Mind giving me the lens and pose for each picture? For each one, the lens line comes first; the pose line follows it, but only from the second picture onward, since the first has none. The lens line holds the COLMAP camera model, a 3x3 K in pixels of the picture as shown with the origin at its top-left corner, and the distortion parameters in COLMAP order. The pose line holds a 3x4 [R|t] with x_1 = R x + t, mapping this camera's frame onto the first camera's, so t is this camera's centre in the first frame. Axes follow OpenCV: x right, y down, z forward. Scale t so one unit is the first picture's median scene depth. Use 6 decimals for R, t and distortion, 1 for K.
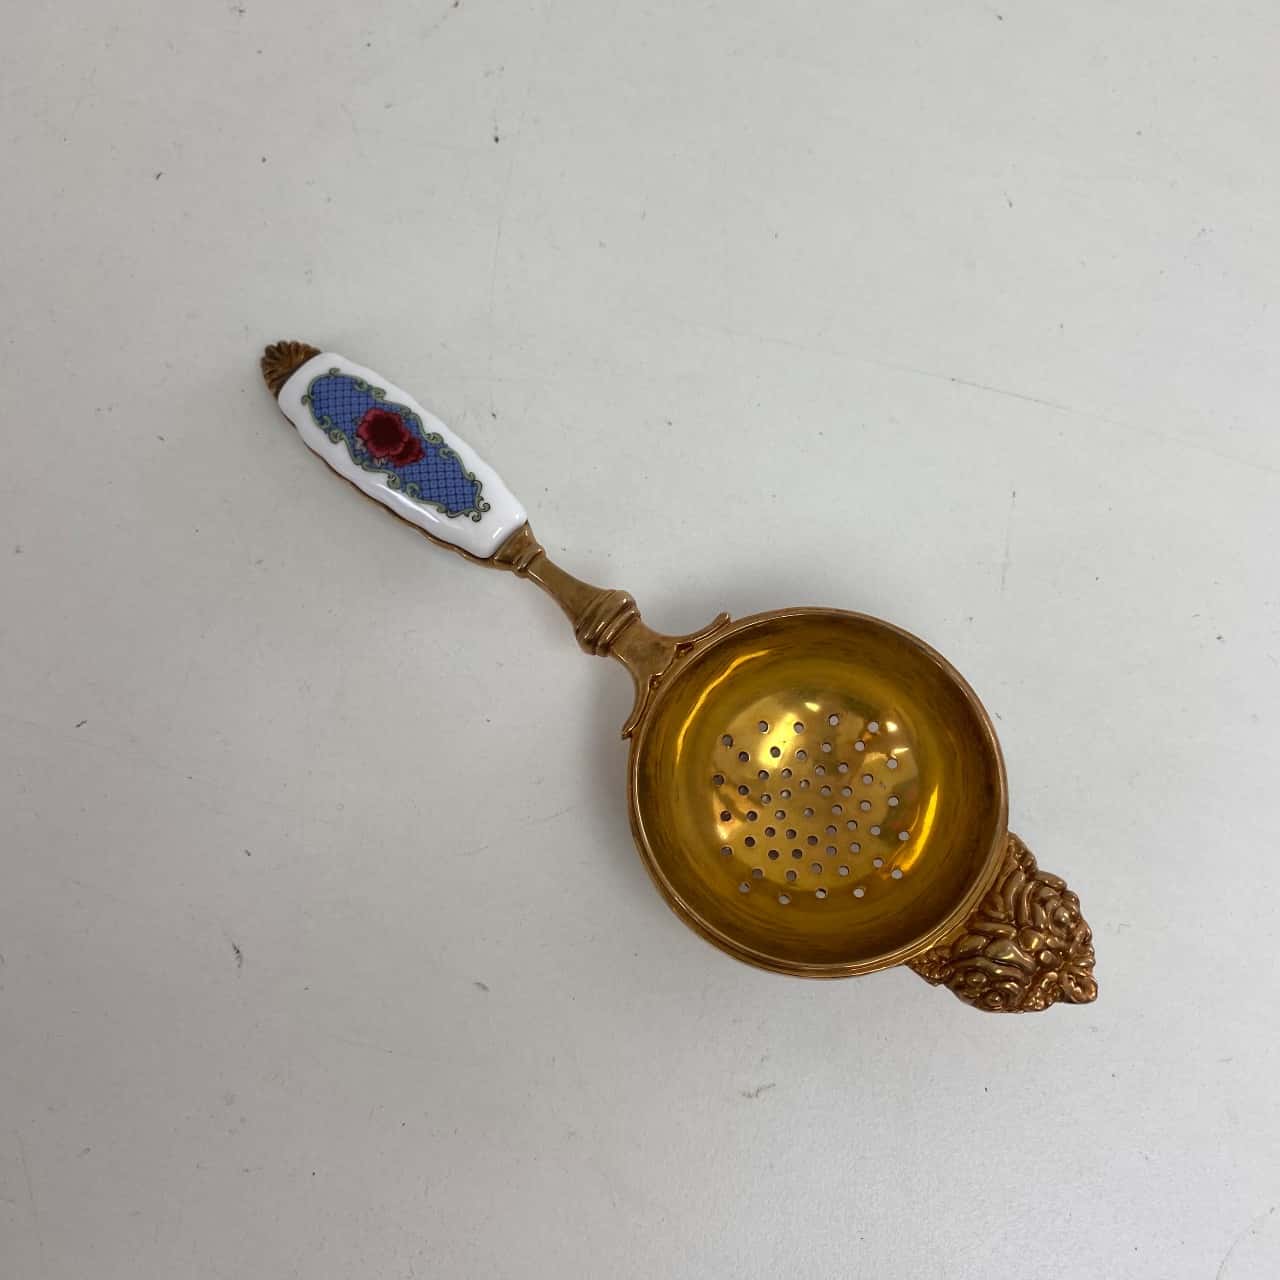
lens RADIAL K [[1243.0, 0, 640.9], [0, 1243.0, 636.2], [0, 0, 1]] dist [0.018853, 0.000000]
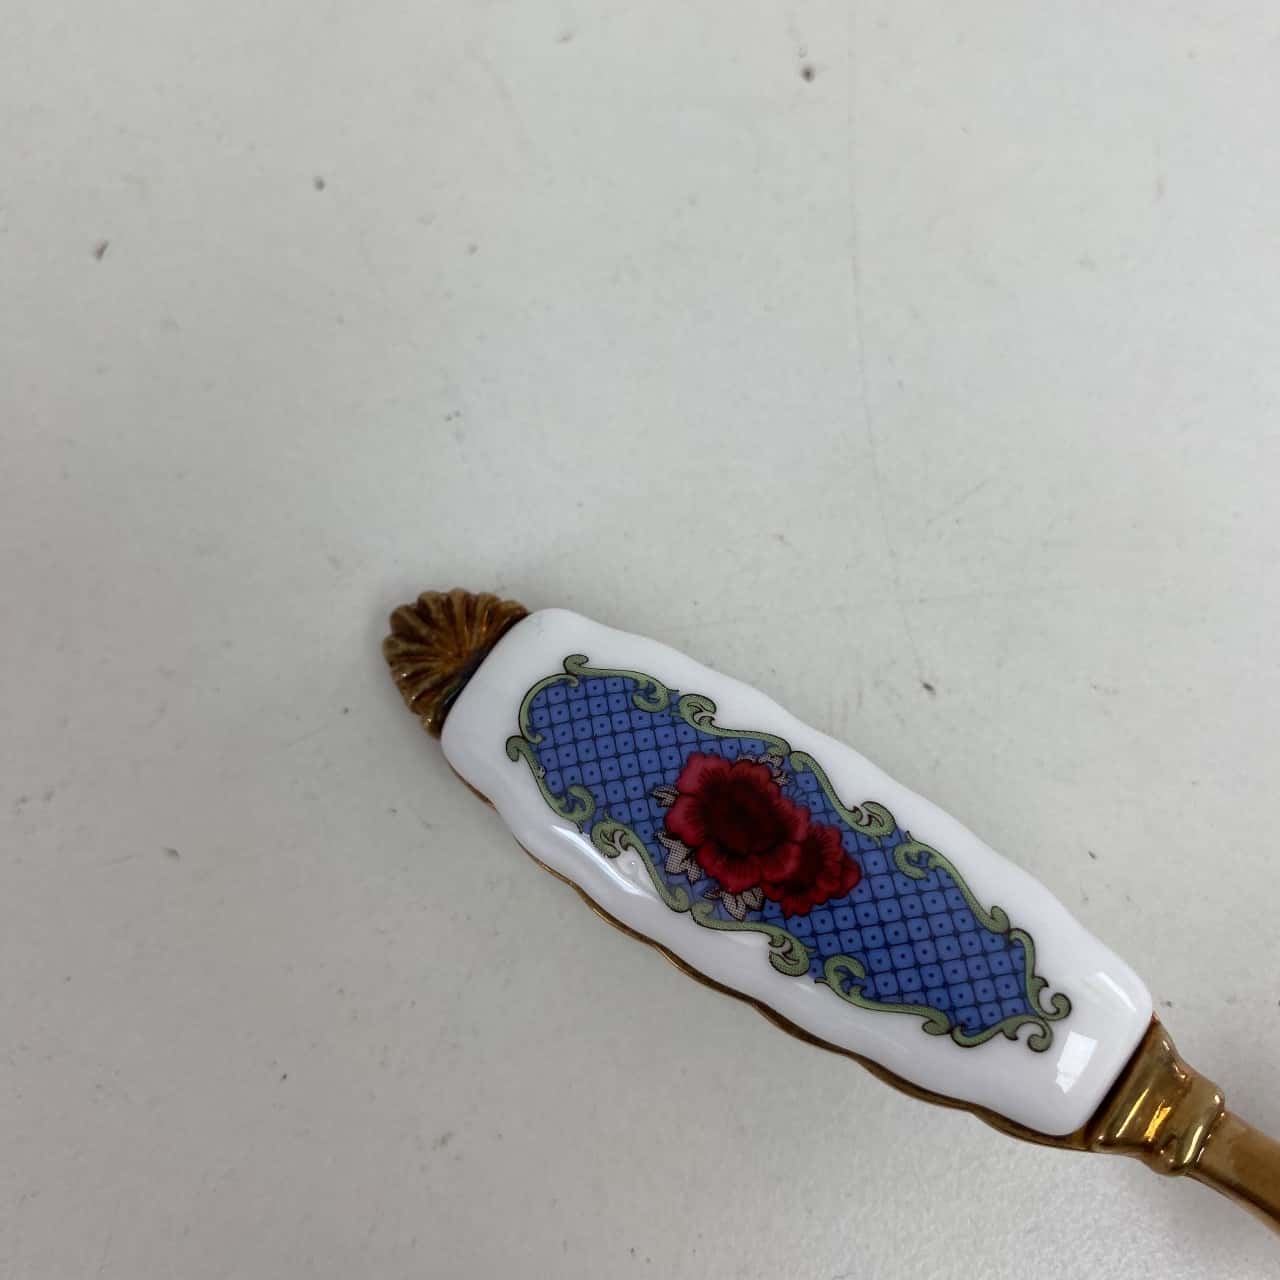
lens RADIAL K [[1221.2, 0, 639.8], [0, 1221.2, 643.2], [0, 0, 1]] dist [0.038810, 0.000000]
pose [[0.991388, -0.126904, -0.032321, -0.216852], [0.126250, 0.991764, -0.021560, -0.212706], [0.034791, 0.017294, 0.999245, 0.621244]]
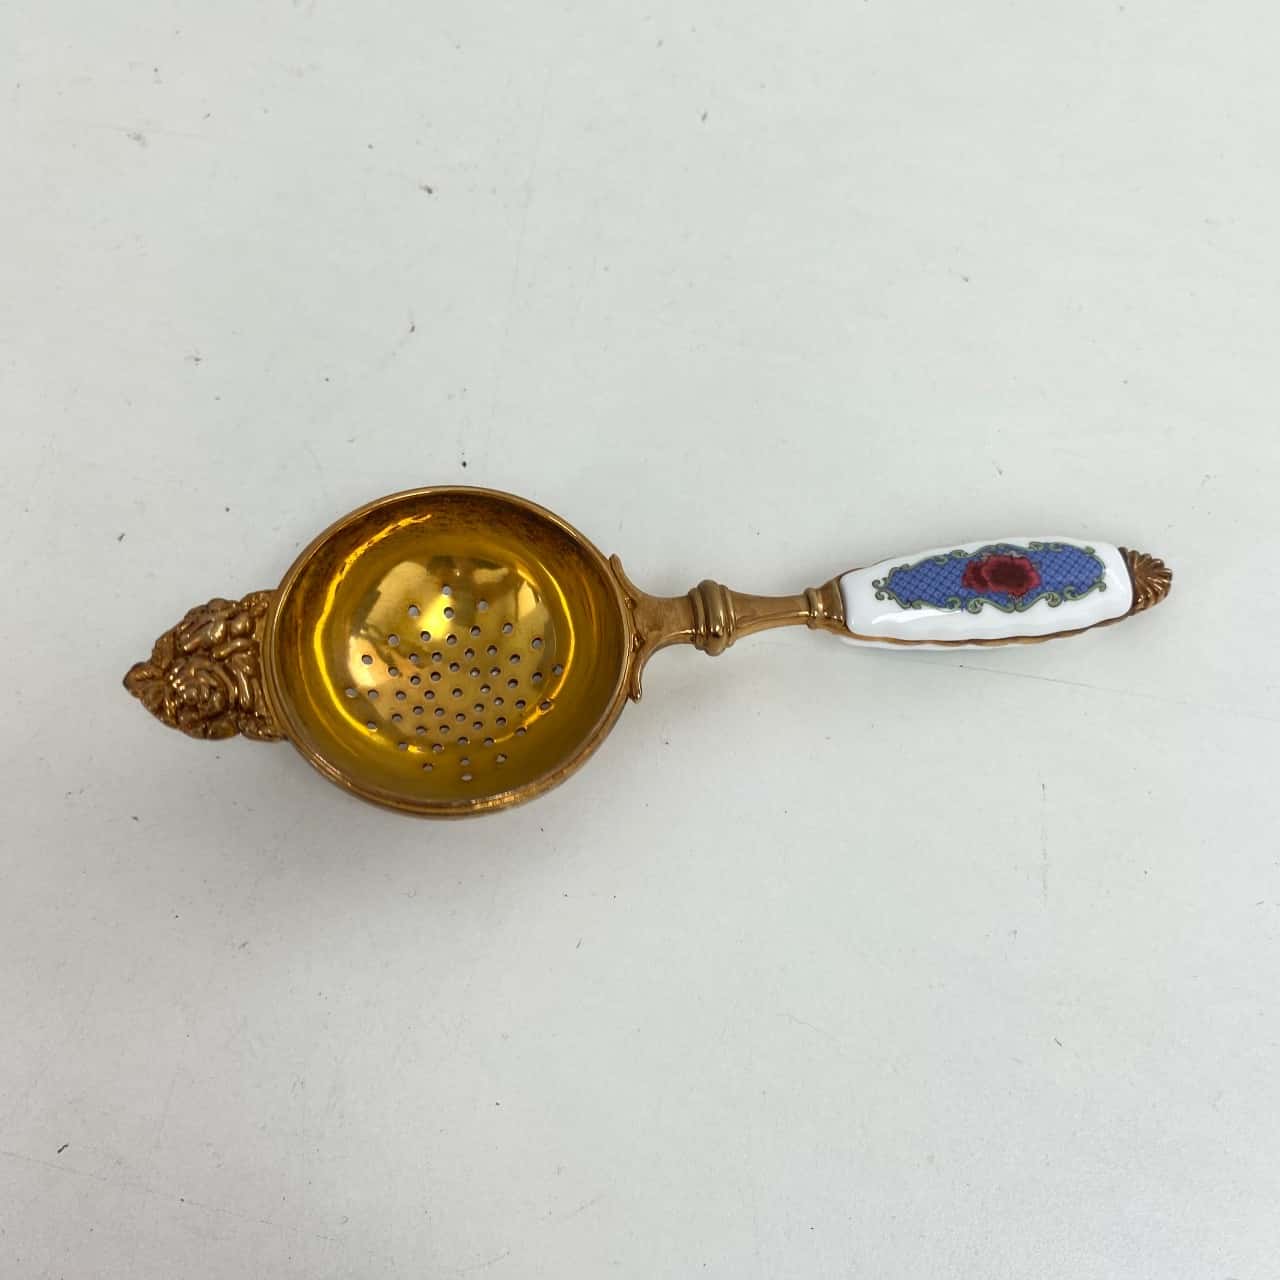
lens RADIAL K [[1243.0, 0, 636.3], [0, 1243.0, 638.4], [0, 0, 1]] dist [0.018853, 0.000000]
pose [[-0.670104, 0.665605, -0.328527, 0.345427], [-0.716799, -0.465334, 0.519292, -0.484050], [0.192768, 0.583468, 0.788927, 0.198127]]
